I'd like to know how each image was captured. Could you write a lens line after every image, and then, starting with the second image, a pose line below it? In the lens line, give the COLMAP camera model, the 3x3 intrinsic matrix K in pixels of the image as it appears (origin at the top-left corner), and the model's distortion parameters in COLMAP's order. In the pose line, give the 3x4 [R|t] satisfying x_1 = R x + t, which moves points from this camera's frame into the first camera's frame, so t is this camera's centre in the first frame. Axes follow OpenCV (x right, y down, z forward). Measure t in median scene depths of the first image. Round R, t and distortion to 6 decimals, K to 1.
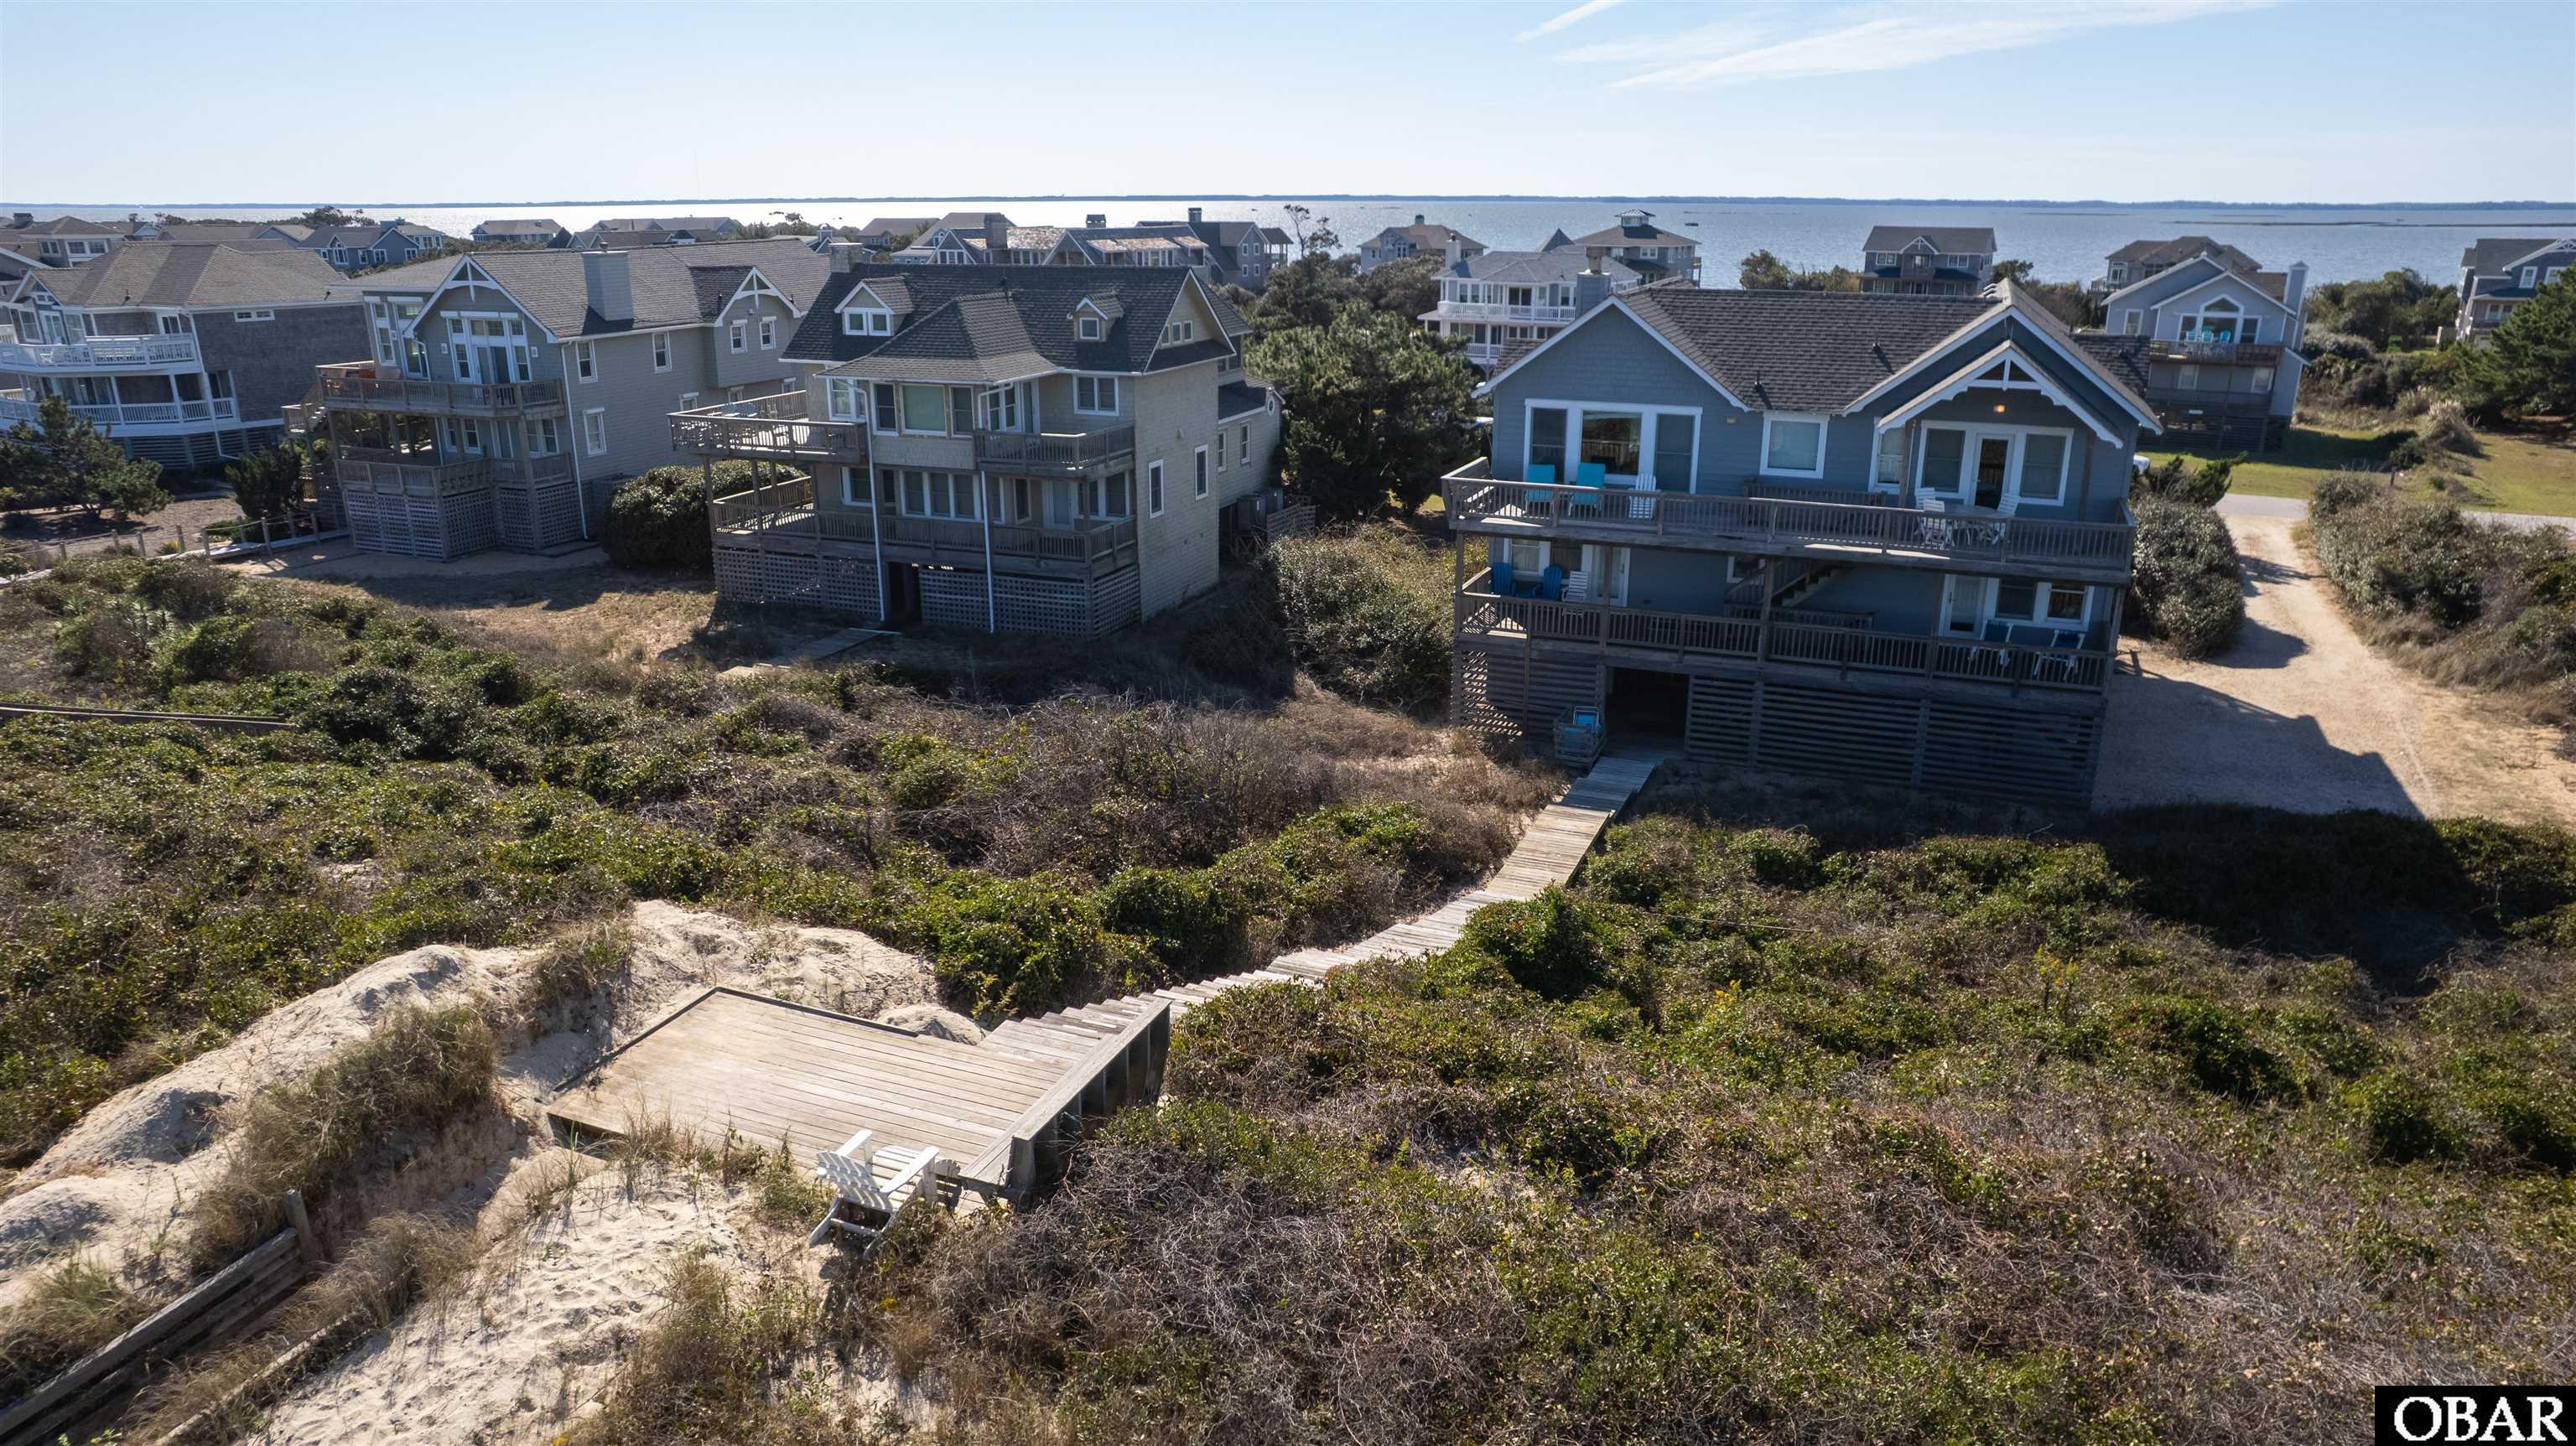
lens RADIAL K [[1652.4, 0, 1270.9], [0, 1652.4, 719.5], [0, 0, 1]] dist [-0.066840, 0.059129]
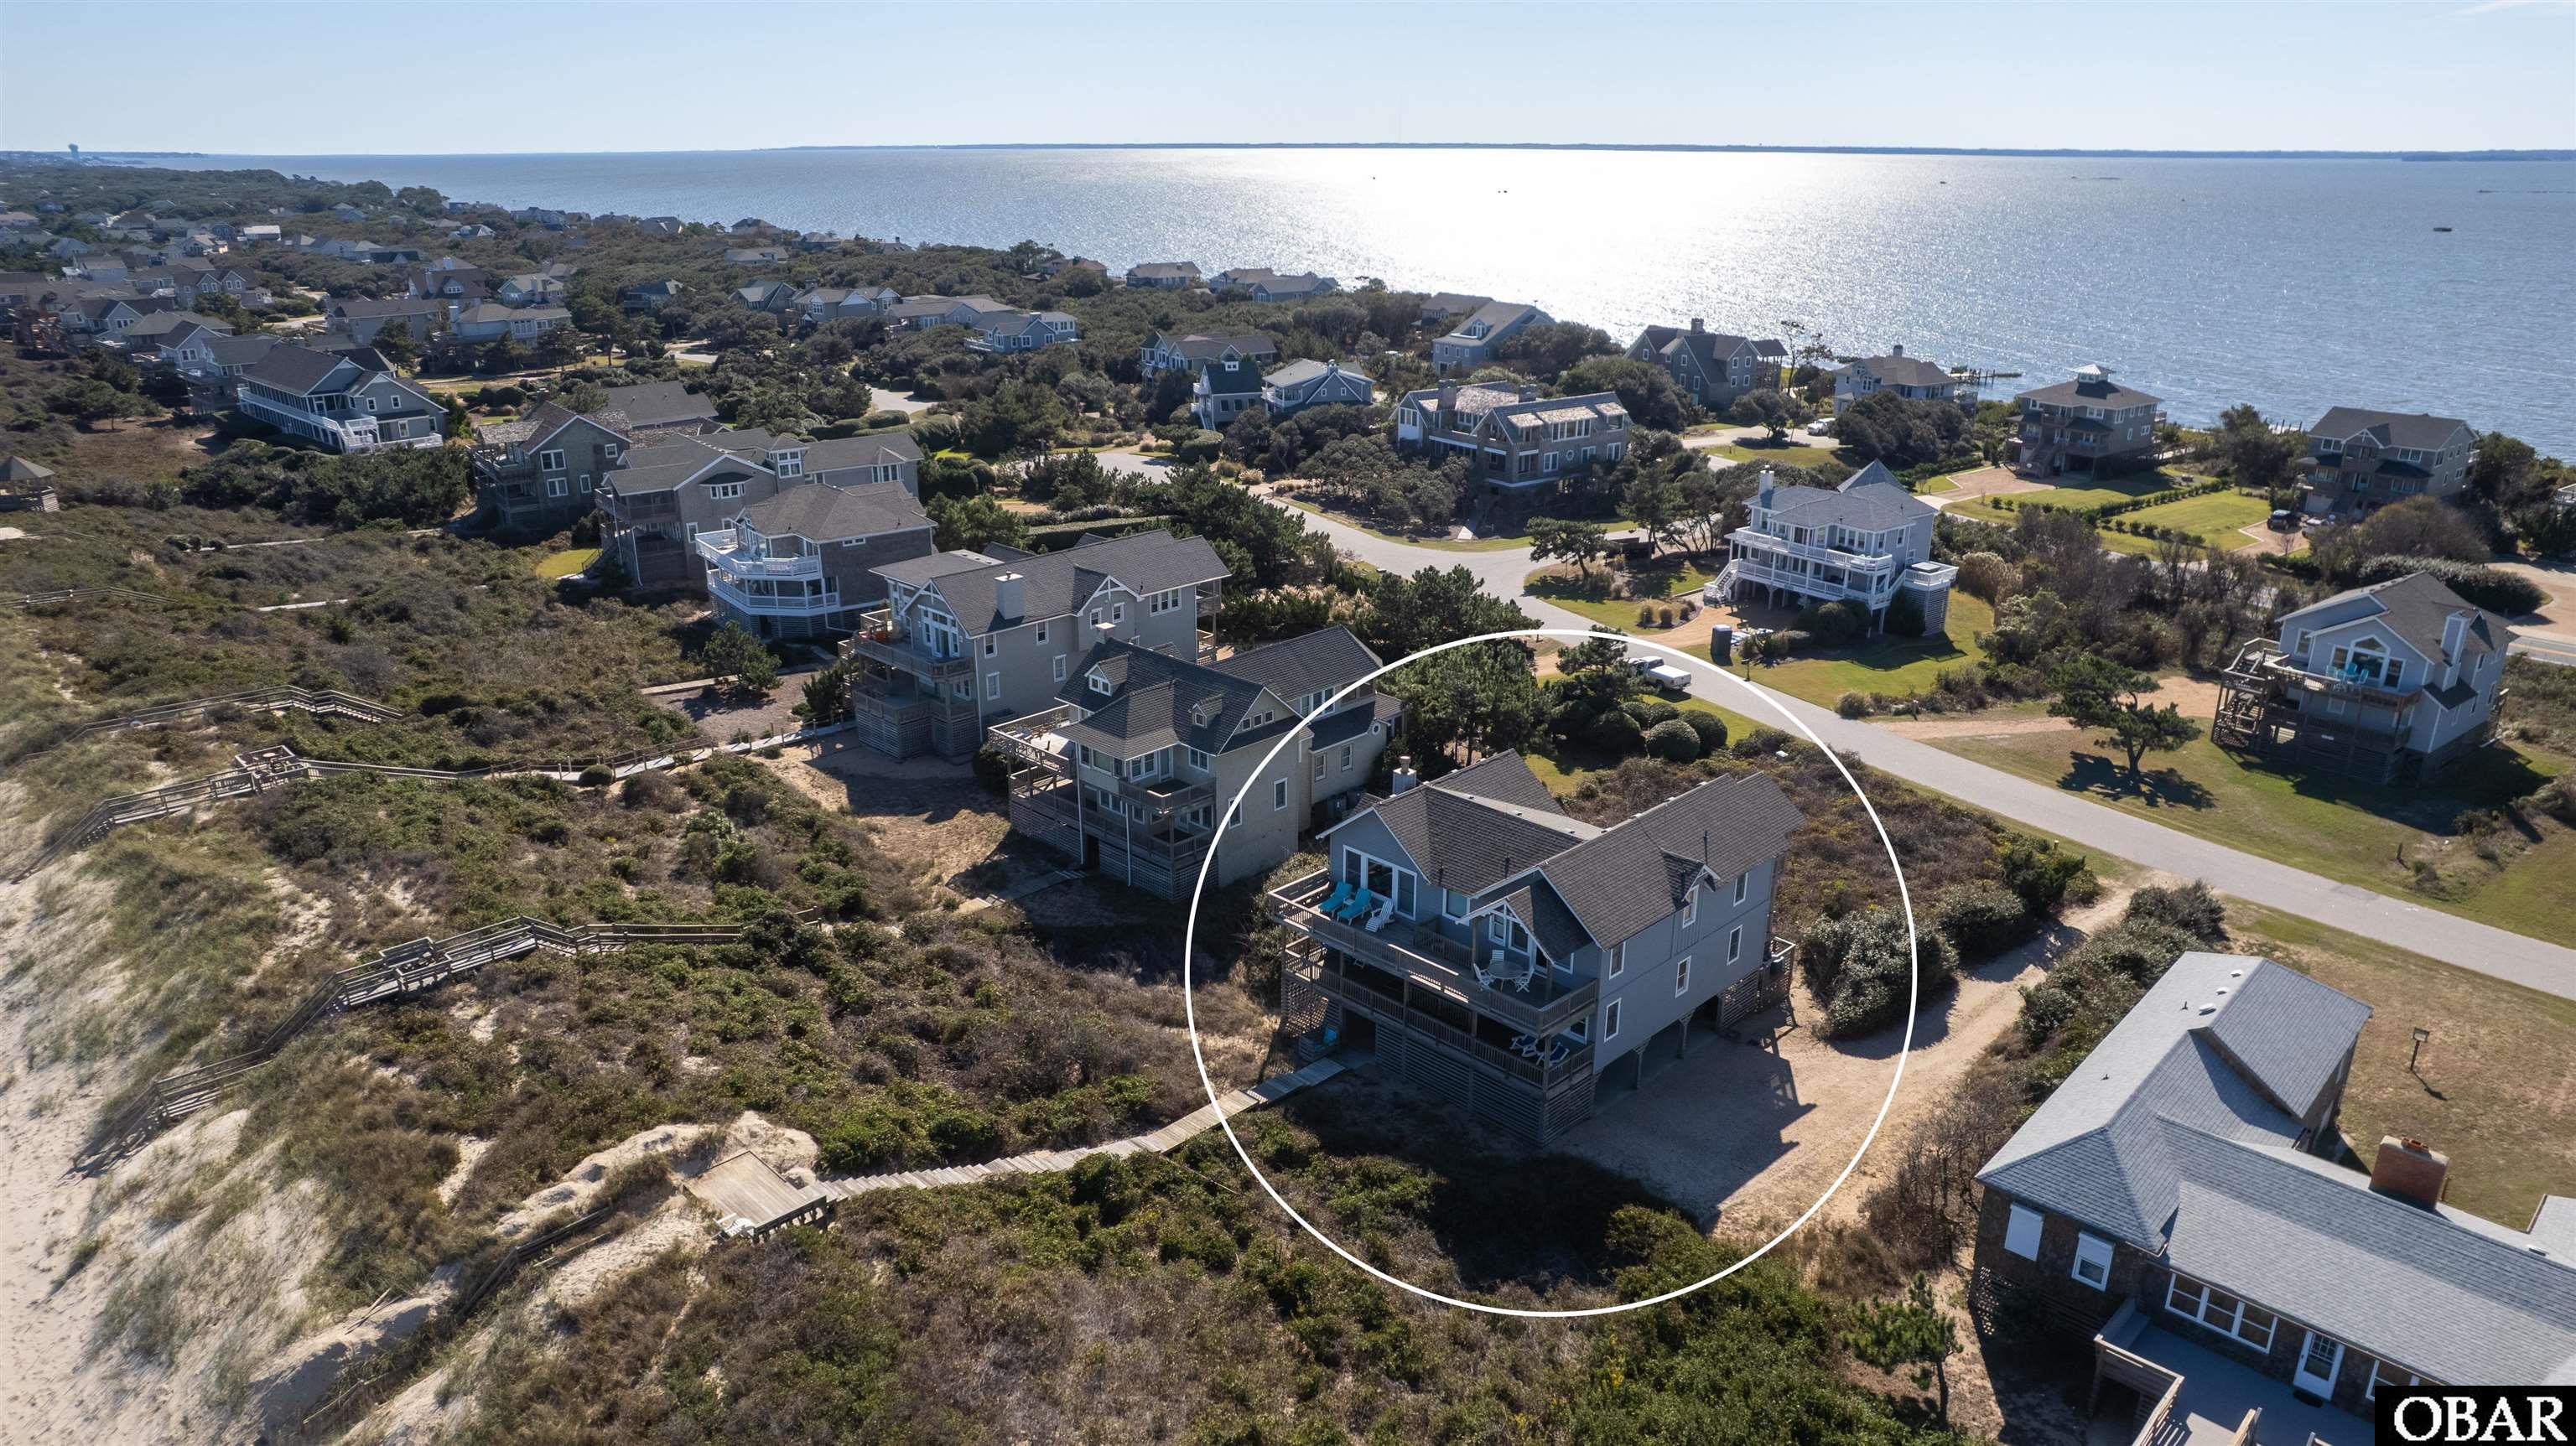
lens RADIAL K [[1657.6, 0, 1276.0], [0, 1657.6, 717.4], [0, 0, 1]] dist [-0.072616, 0.064033]
pose [[0.923419, 0.126436, -0.362369, 0.690236], [-0.116006, 0.991964, 0.050494, -0.396233], [0.365842, -0.004590, 0.930666, -0.672253]]
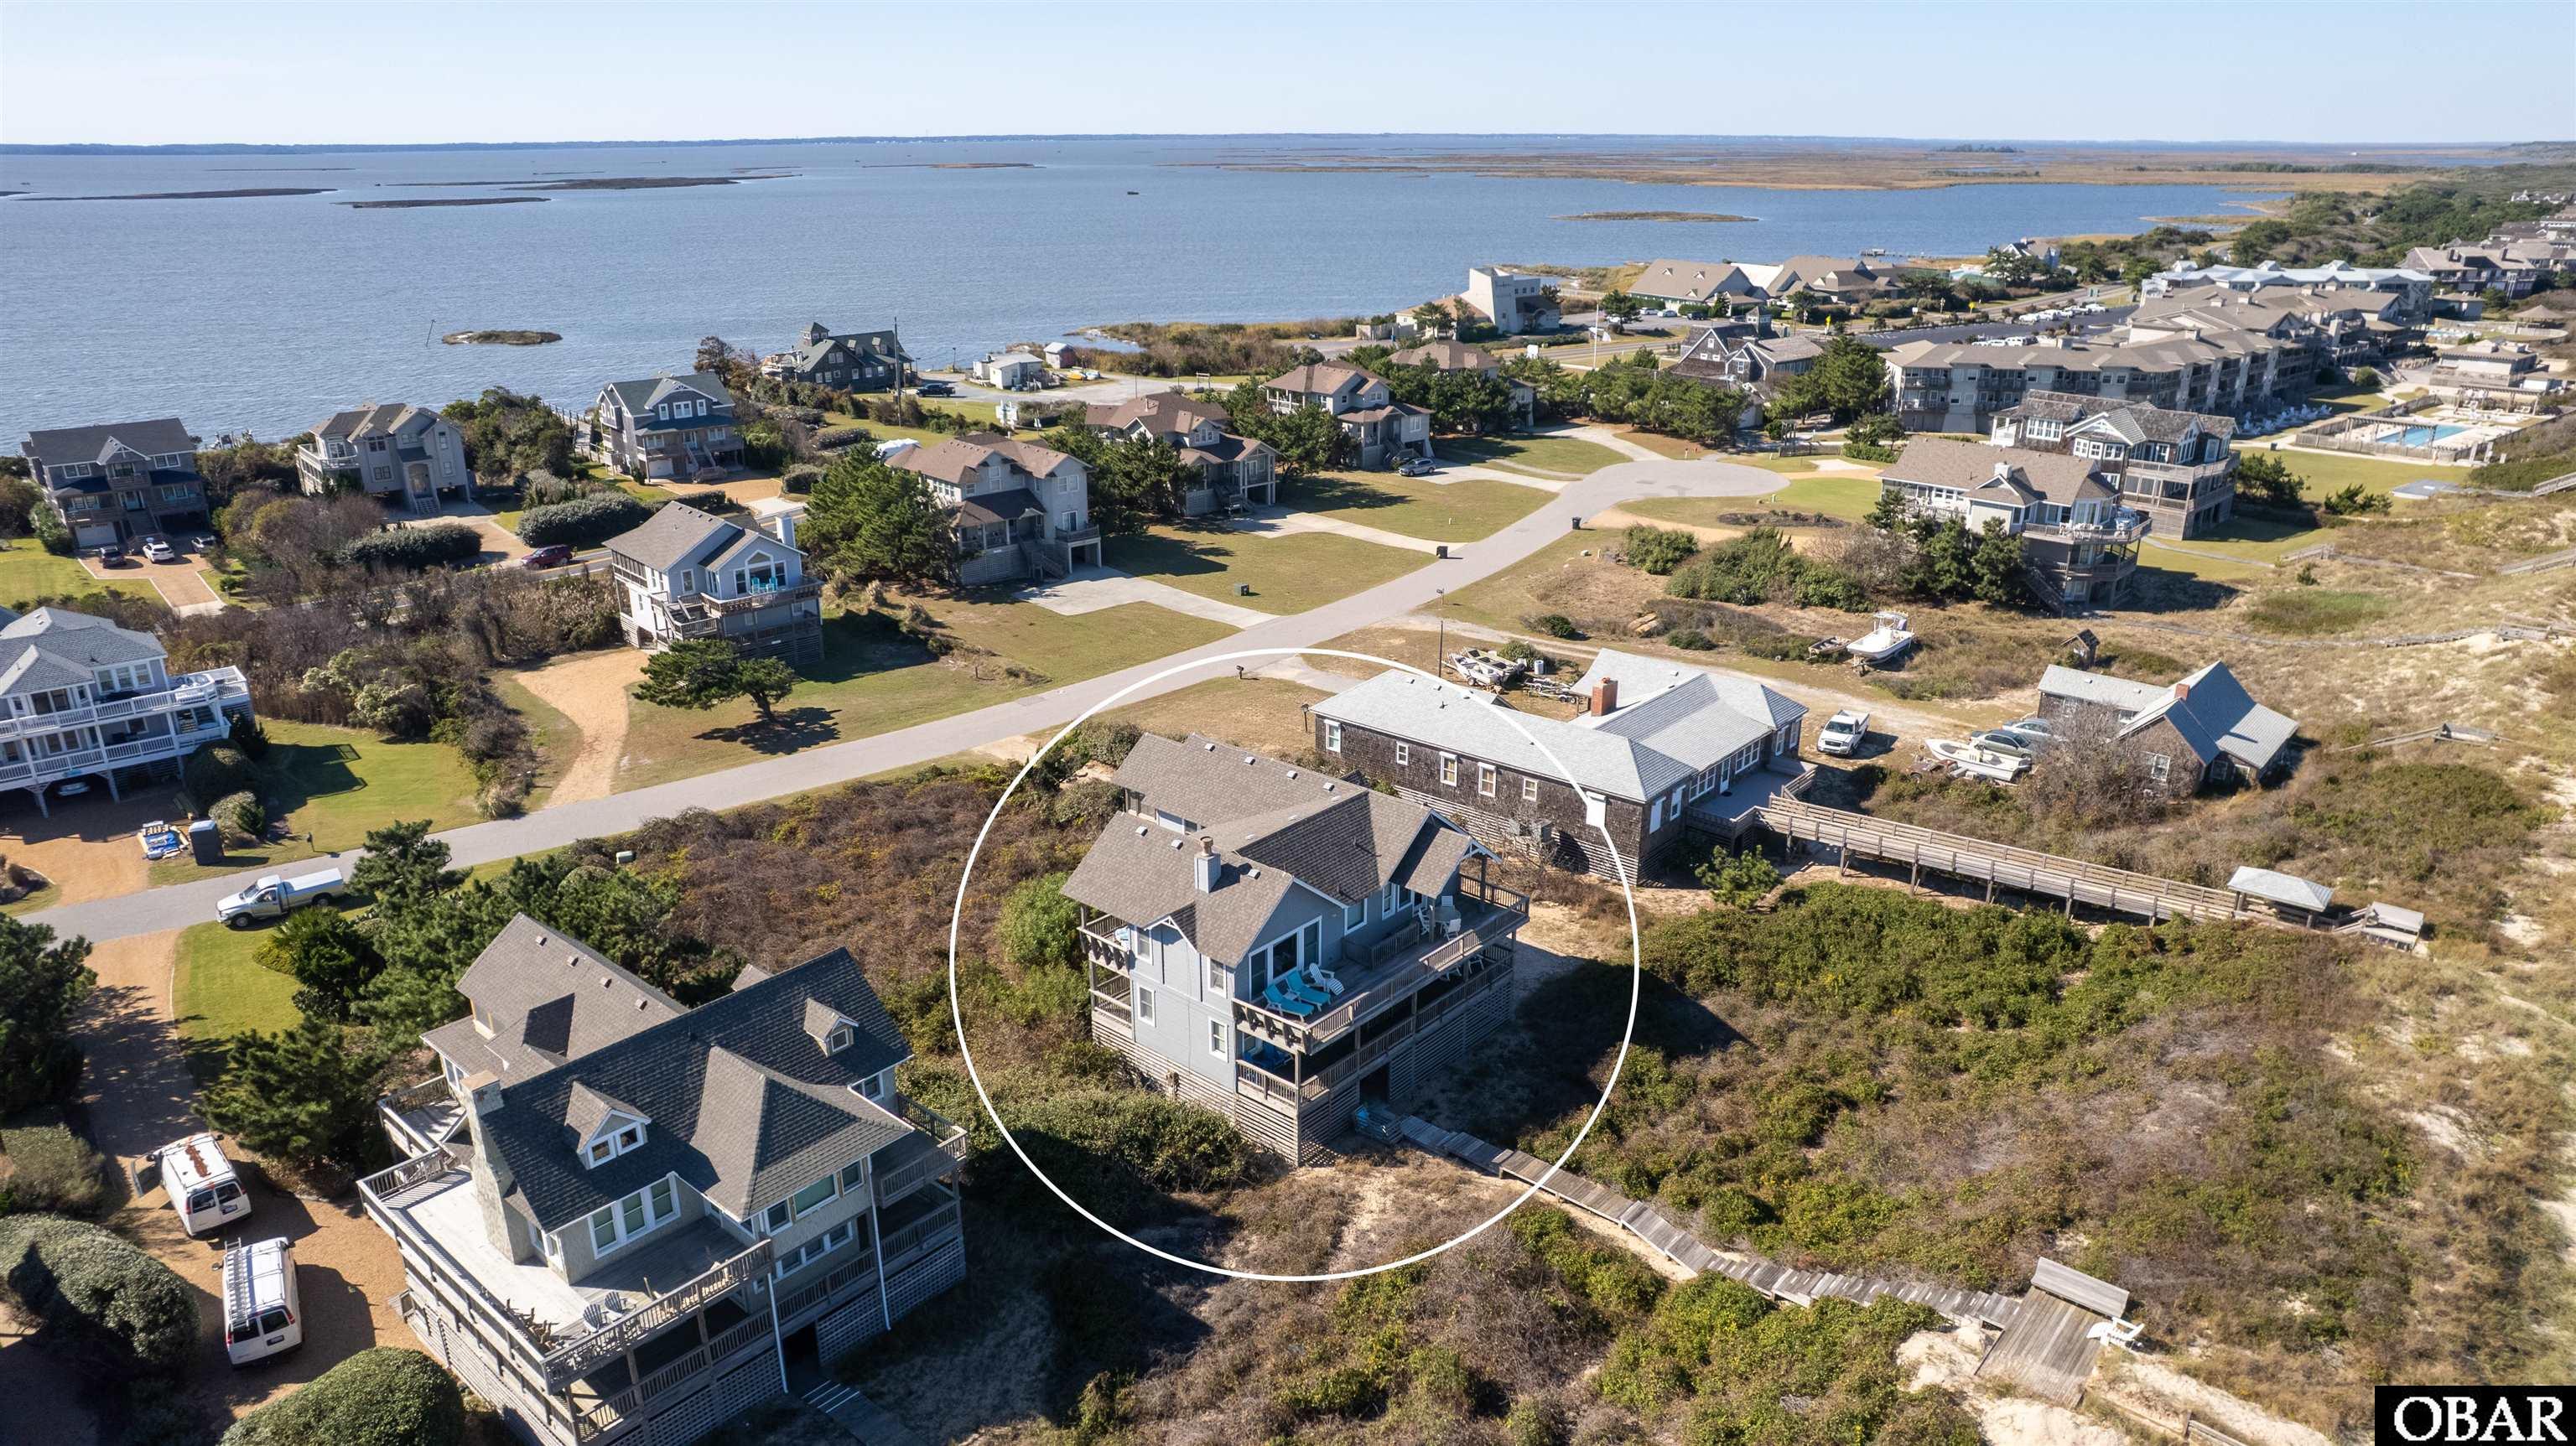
lens RADIAL K [[1652.4, 0, 1270.9], [0, 1652.4, 719.5], [0, 0, 1]] dist [-0.066840, 0.059129]
pose [[0.327640, -0.321600, 0.888384, -1.085366], [0.294063, 0.928293, 0.227595, -0.708605], [-0.897875, 0.186672, 0.398716, 0.313260]]
